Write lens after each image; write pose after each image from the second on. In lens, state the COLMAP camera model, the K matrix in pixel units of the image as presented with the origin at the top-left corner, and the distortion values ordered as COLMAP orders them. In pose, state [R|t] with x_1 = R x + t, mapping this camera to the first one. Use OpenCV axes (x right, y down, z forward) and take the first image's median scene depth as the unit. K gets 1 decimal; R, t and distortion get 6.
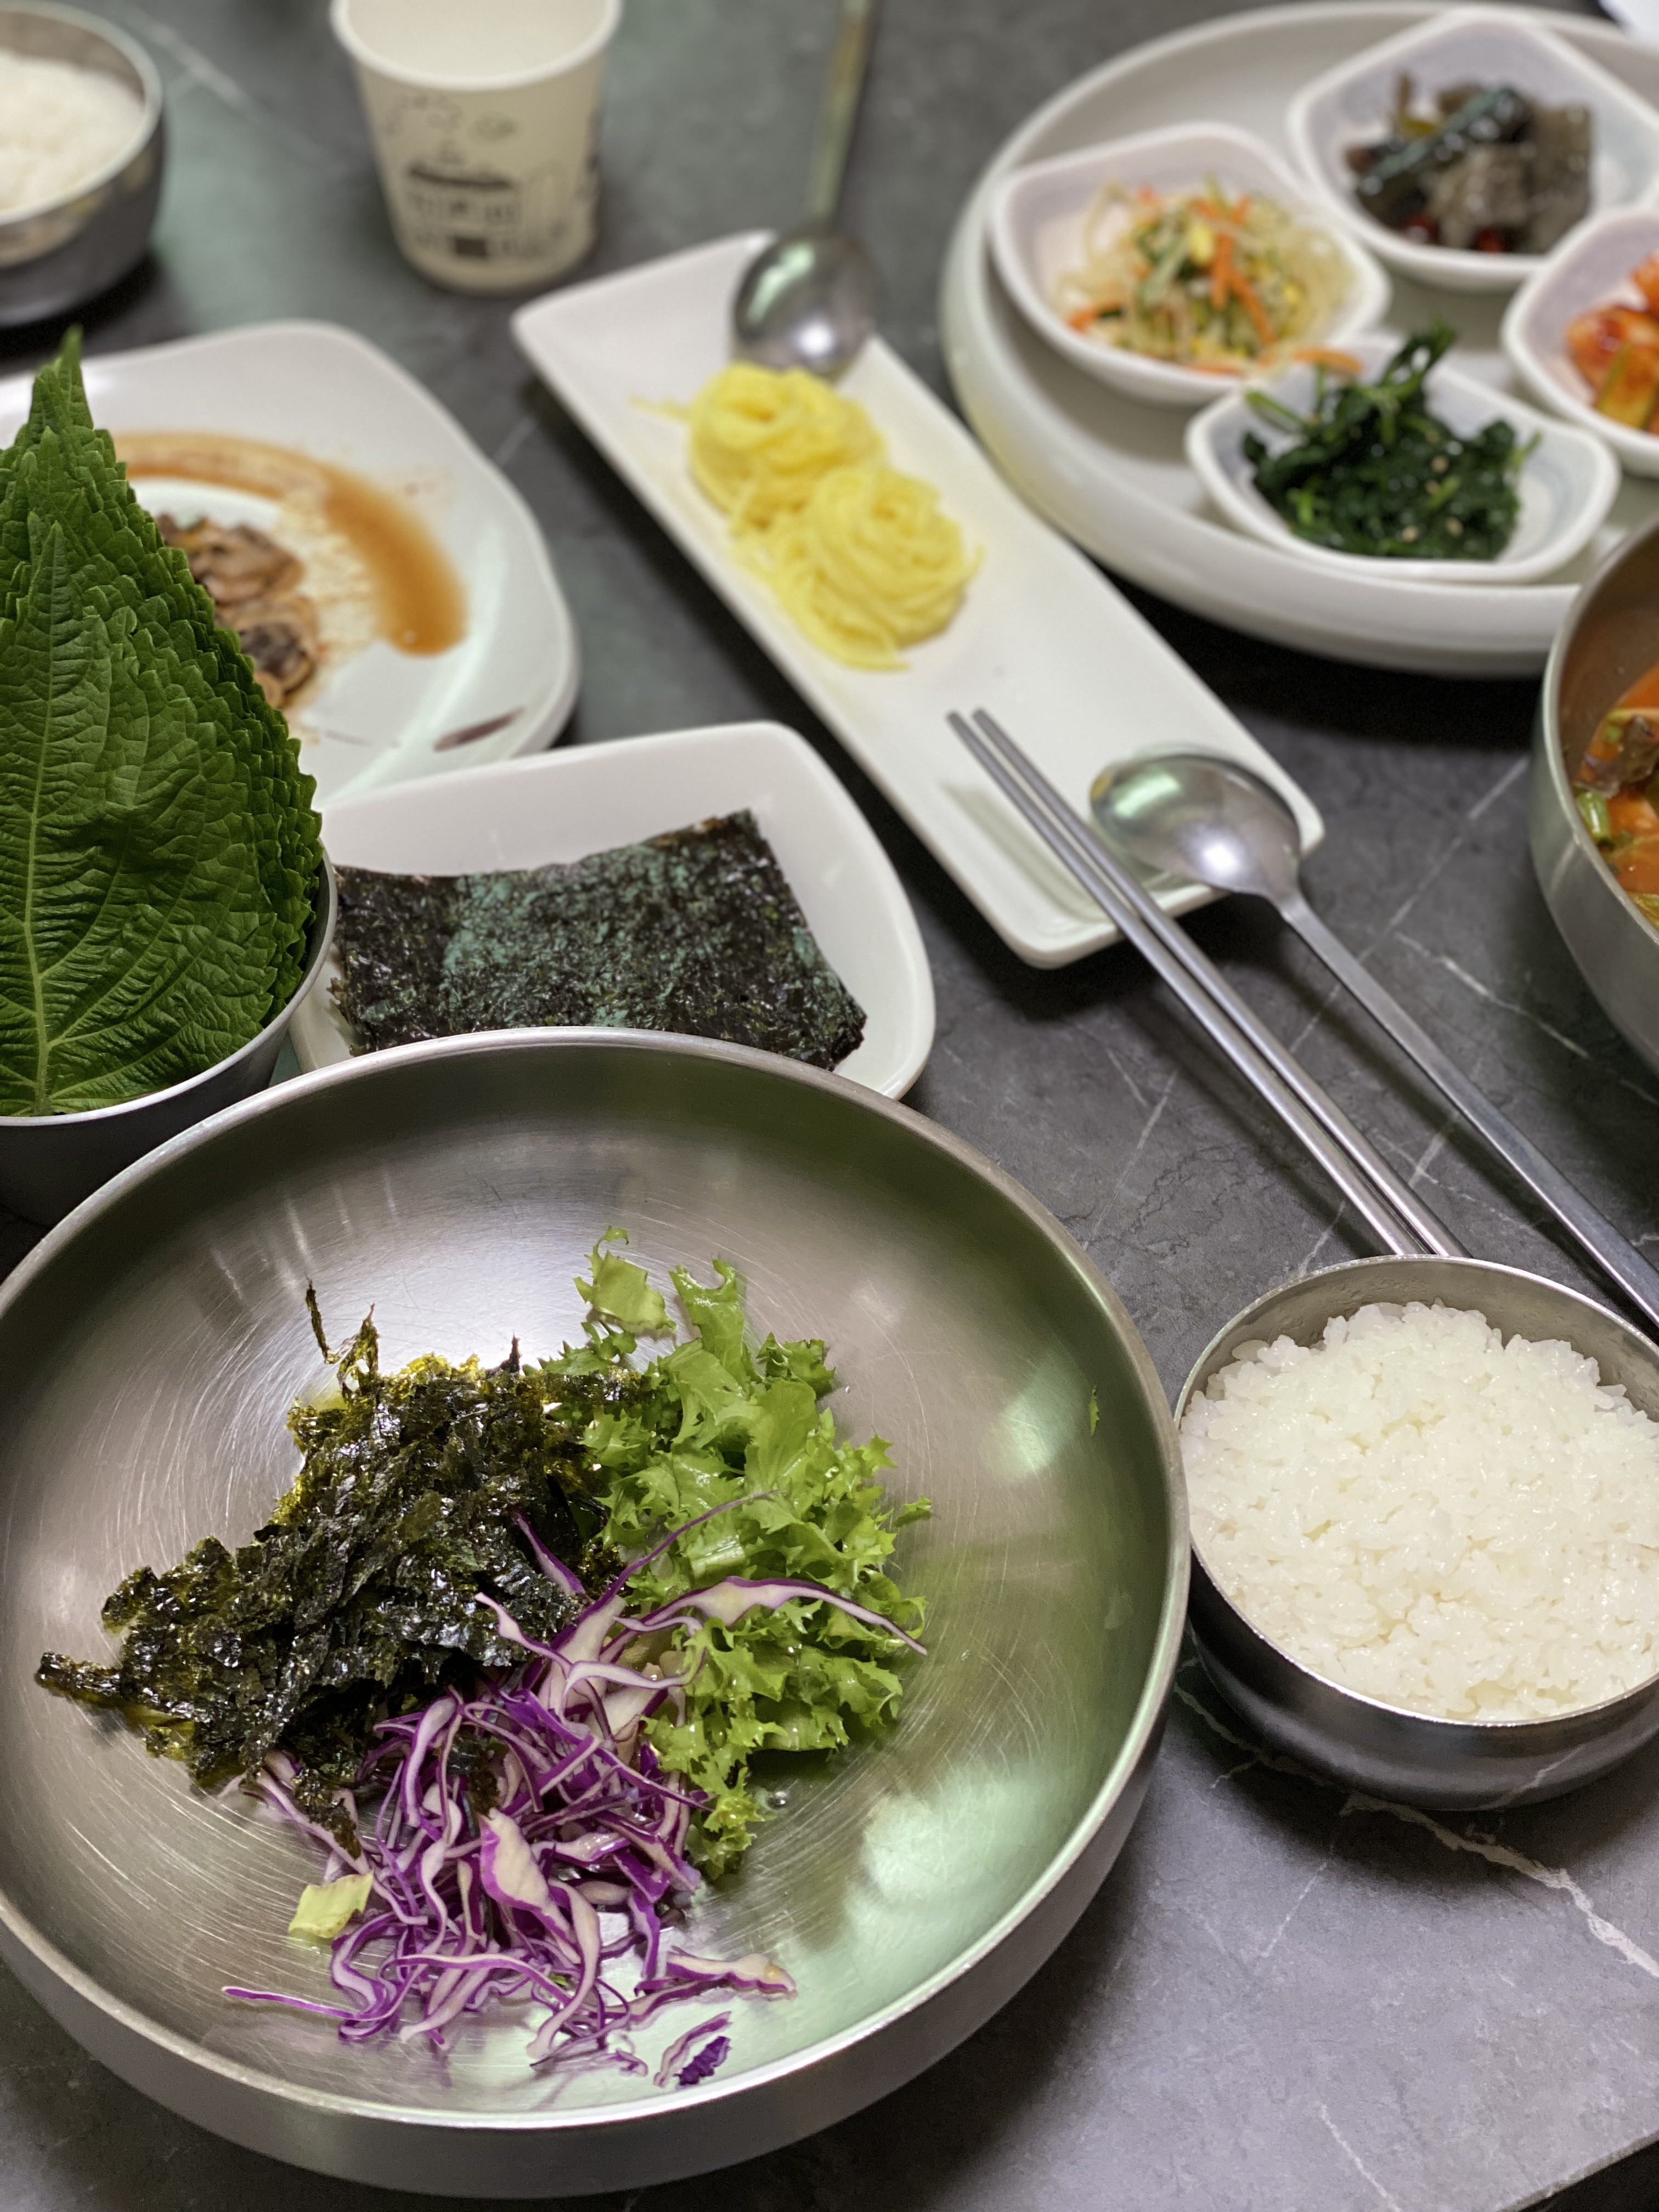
lens RADIAL K [[3343.8, 0, 839.6], [0, 3343.8, 1103.5], [0, 0, 1]] dist [0.078921, 0.000000]
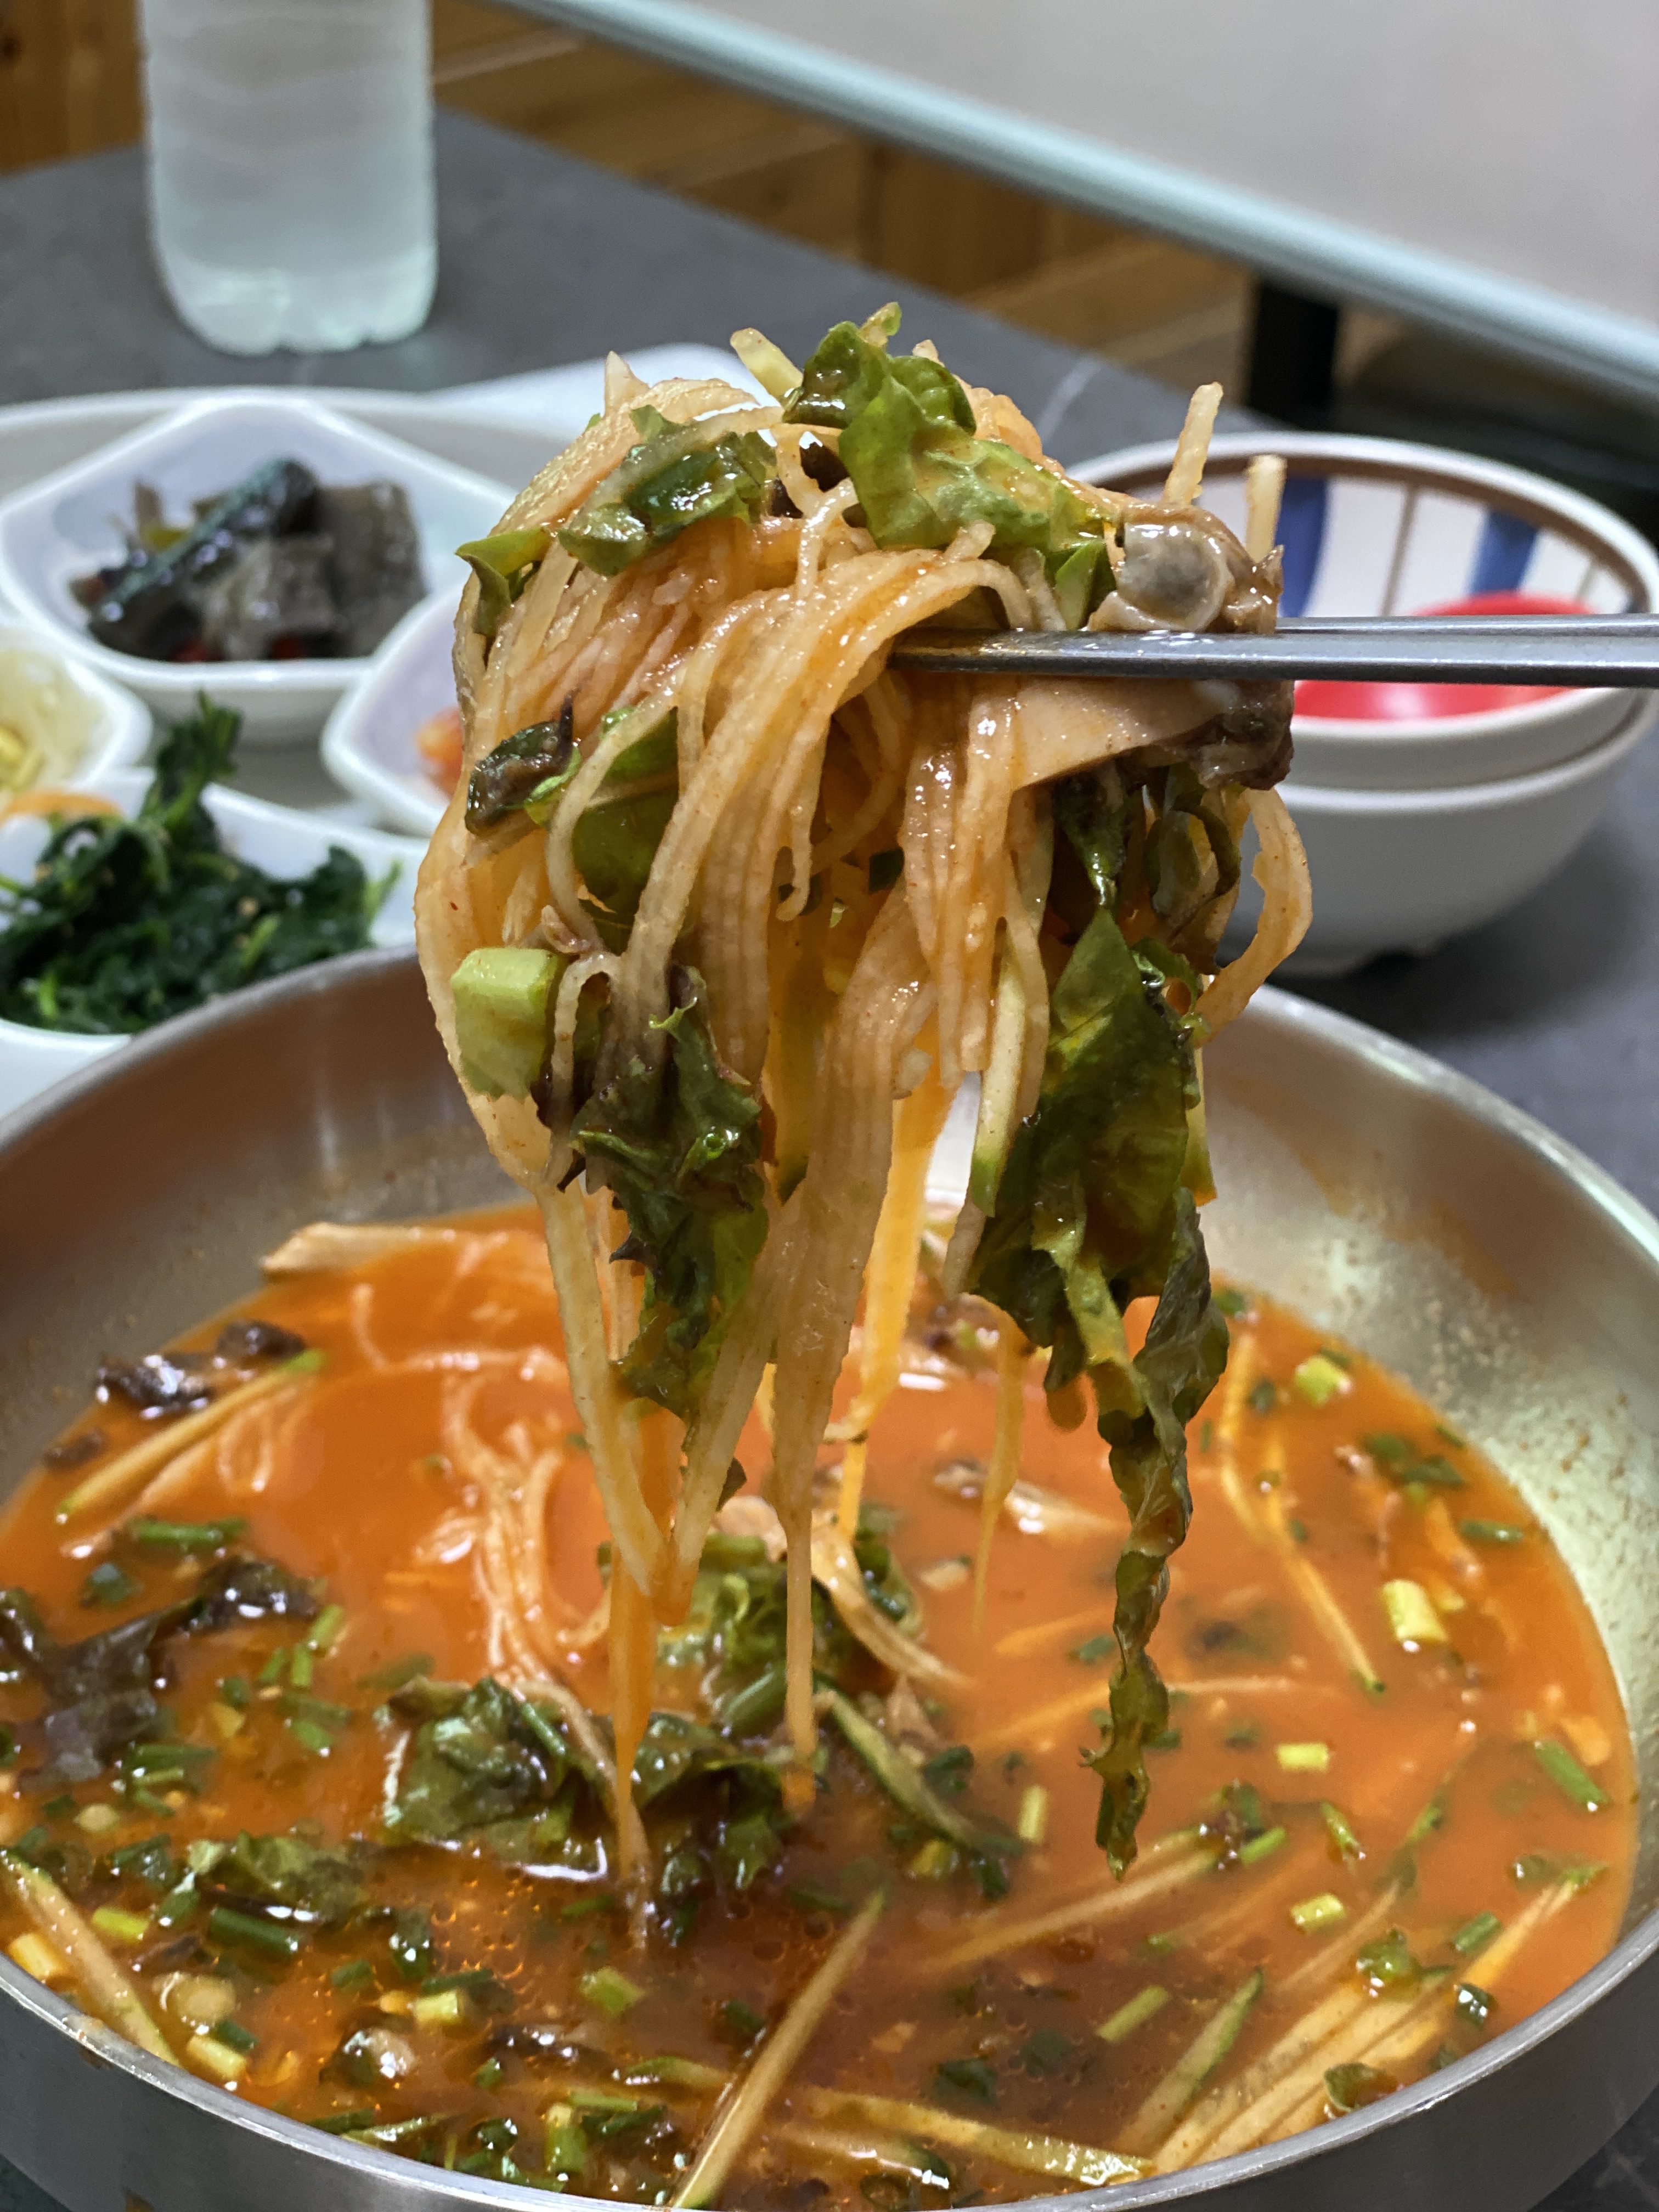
lens RADIAL K [[3343.8, 0, 835.4], [0, 3343.8, 1102.5], [0, 0, 1]] dist [0.078921, 0.000000]
pose [[0.948324, -0.145991, 0.281724, 0.095292], [0.215091, 0.948514, -0.232502, 0.018989], [-0.233276, 0.281084, 0.930900, 0.370847]]
